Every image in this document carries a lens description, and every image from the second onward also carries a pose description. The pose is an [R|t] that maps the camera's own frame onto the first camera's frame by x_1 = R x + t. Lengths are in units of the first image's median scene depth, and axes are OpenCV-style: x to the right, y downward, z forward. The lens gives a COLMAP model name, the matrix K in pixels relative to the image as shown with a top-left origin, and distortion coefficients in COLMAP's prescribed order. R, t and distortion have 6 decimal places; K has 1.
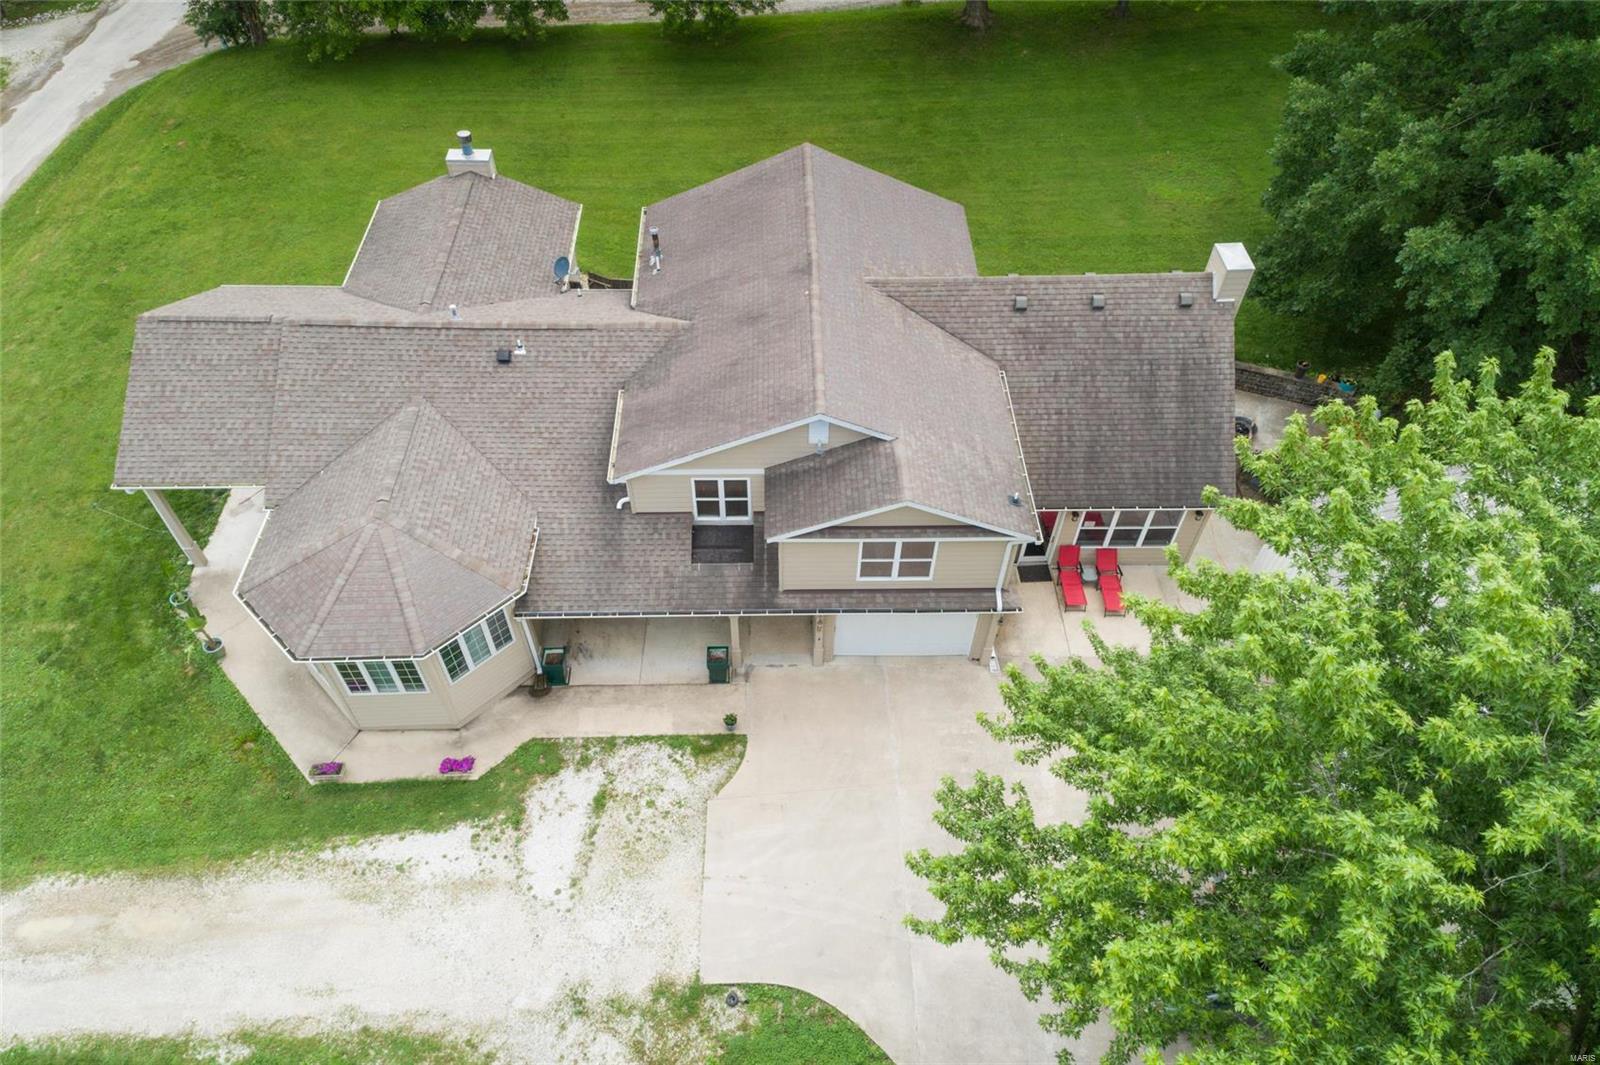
lens RADIAL K [[1030.9, 0, 803.5], [0, 1030.9, 534.5], [0, 0, 1]] dist [0.151879, -0.124707]
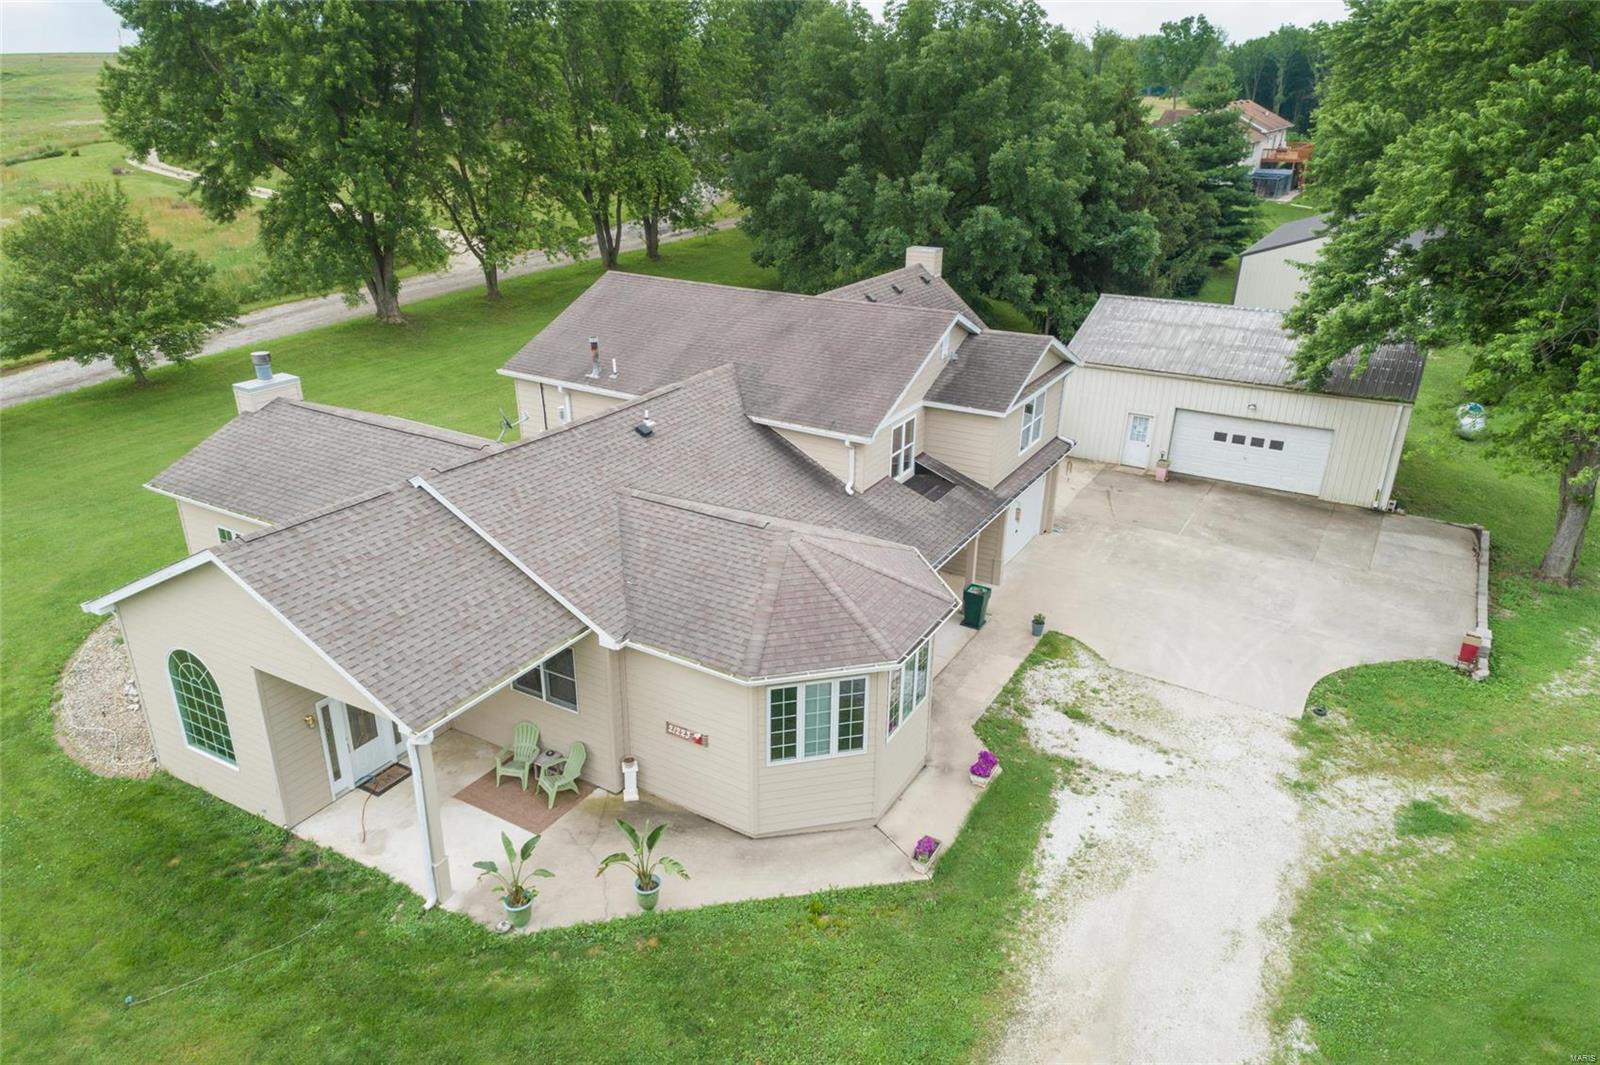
lens RADIAL K [[1030.9, 0, 798.2], [0, 1030.9, 534.0], [0, 0, 1]] dist [0.151879, -0.124707]
pose [[0.528699, -0.339632, 0.777900, -0.989871], [0.637182, 0.764280, -0.099375, 0.068327], [-0.560782, 0.548204, 0.620481, 0.474790]]
